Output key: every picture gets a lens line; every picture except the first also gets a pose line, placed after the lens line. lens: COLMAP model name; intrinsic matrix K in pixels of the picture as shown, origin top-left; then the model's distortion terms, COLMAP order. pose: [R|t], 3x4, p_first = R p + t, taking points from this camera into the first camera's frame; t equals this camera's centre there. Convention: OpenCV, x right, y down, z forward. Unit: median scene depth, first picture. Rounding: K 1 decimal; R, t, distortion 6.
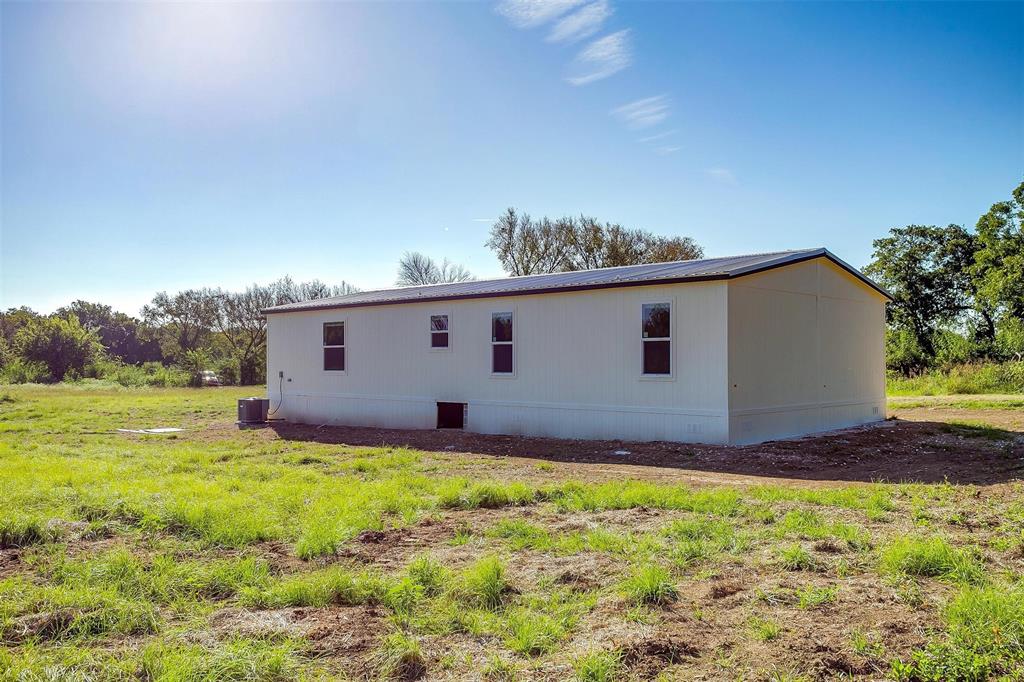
lens RADIAL K [[884.6, 0, 512.0], [0, 884.6, 341.0], [0, 0, 1]] dist [-0.000674, -0.000079]
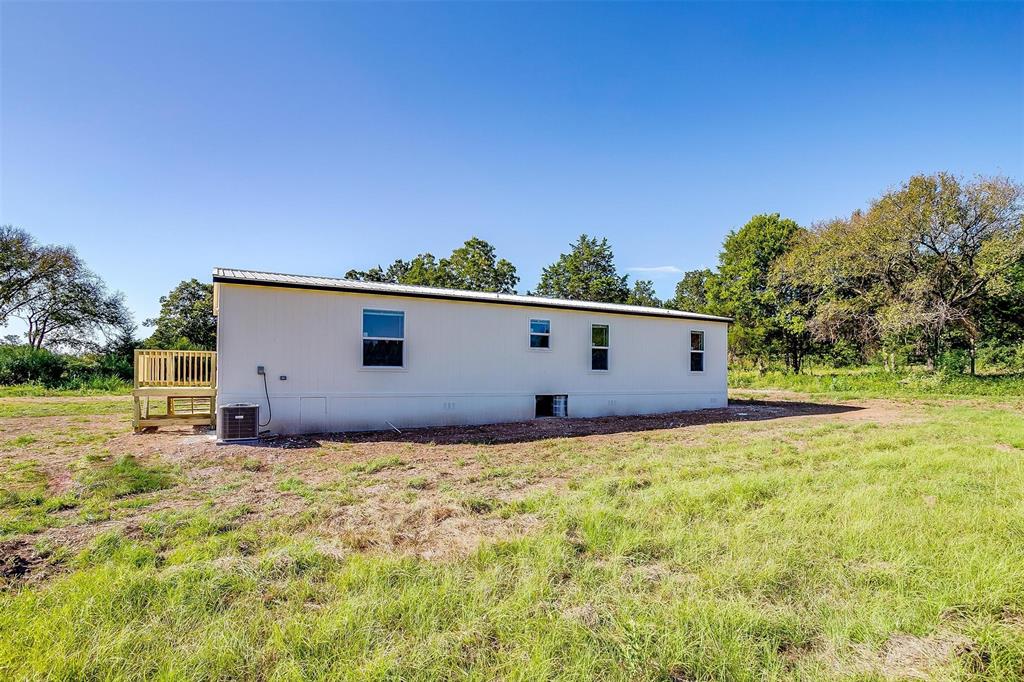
lens RADIAL K [[577.6, 0, 512.0], [0, 577.6, 341.0], [0, 0, 1]] dist [-0.000495, -0.000013]
pose [[0.286485, 0.039209, 0.957282, -0.813986], [-0.048046, 0.998493, -0.026518, 0.020195], [-0.956879, -0.038396, 0.287937, 0.817194]]
